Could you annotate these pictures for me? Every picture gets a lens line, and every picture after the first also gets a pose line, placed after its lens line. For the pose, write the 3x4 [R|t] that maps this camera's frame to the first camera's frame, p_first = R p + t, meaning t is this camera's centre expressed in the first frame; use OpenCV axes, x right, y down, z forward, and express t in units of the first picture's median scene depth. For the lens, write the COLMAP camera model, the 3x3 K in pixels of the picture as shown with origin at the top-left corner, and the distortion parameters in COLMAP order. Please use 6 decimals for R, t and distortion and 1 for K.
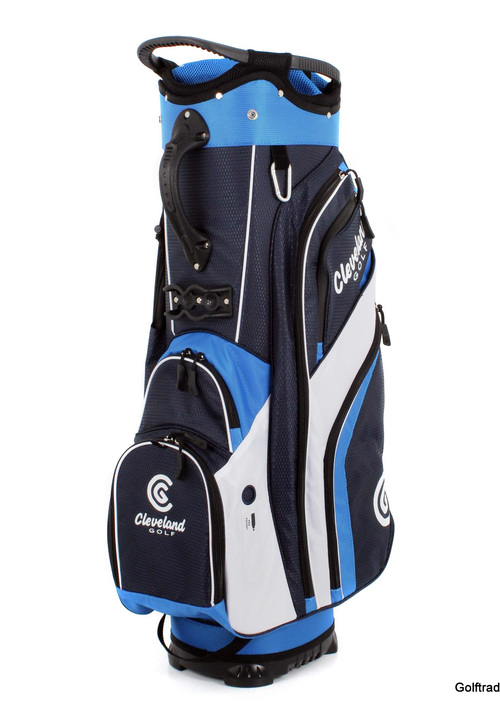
lens RADIAL K [[1218.3, 0, 250.0], [0, 1218.3, 354.5], [0, 0, 1]] dist [-0.239197, -0.041694]
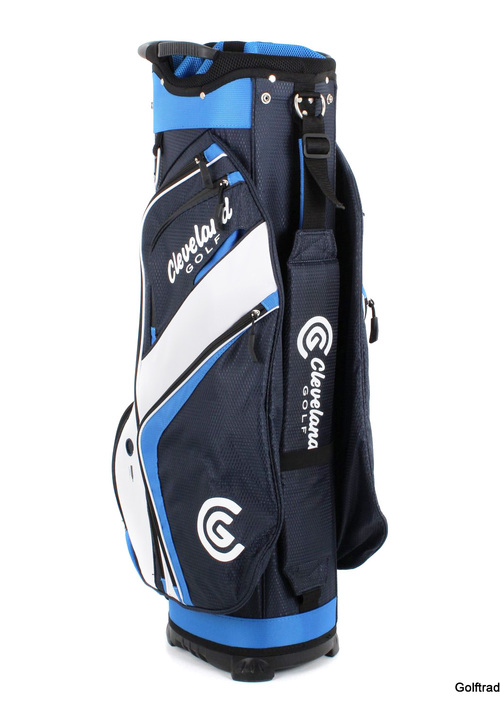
lens RADIAL K [[1218.3, 0, 250.0], [0, 1218.3, 354.5], [0, 0, 1]] dist [-0.239197, -0.041694]
pose [[-0.215643, 0.155401, -0.964027, 1.012806], [-0.126572, 0.974478, 0.185399, -0.184130], [0.968234, 0.161999, -0.190470, 1.272140]]
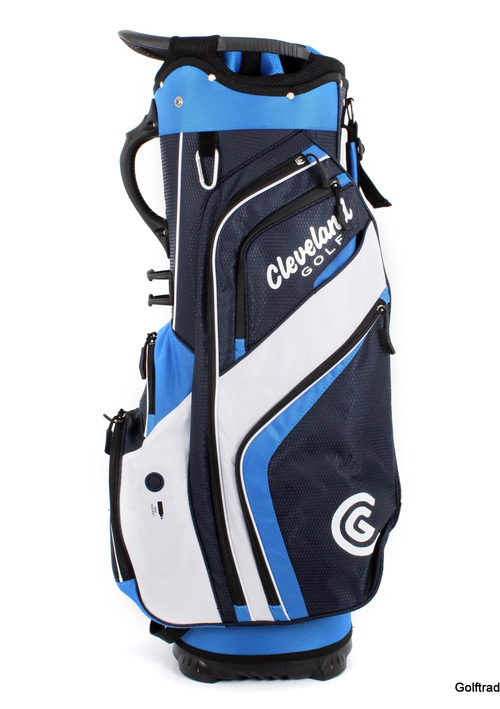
lens RADIAL K [[1218.3, 0, 250.0], [0, 1218.3, 354.5], [0, 0, 1]] dist [-0.239197, -0.041694]
pose [[0.664577, 0.104106, -0.739932, 0.762682], [-0.092427, 0.994095, 0.056852, -0.052210], [0.741482, 0.030607, 0.670275, 0.372483]]
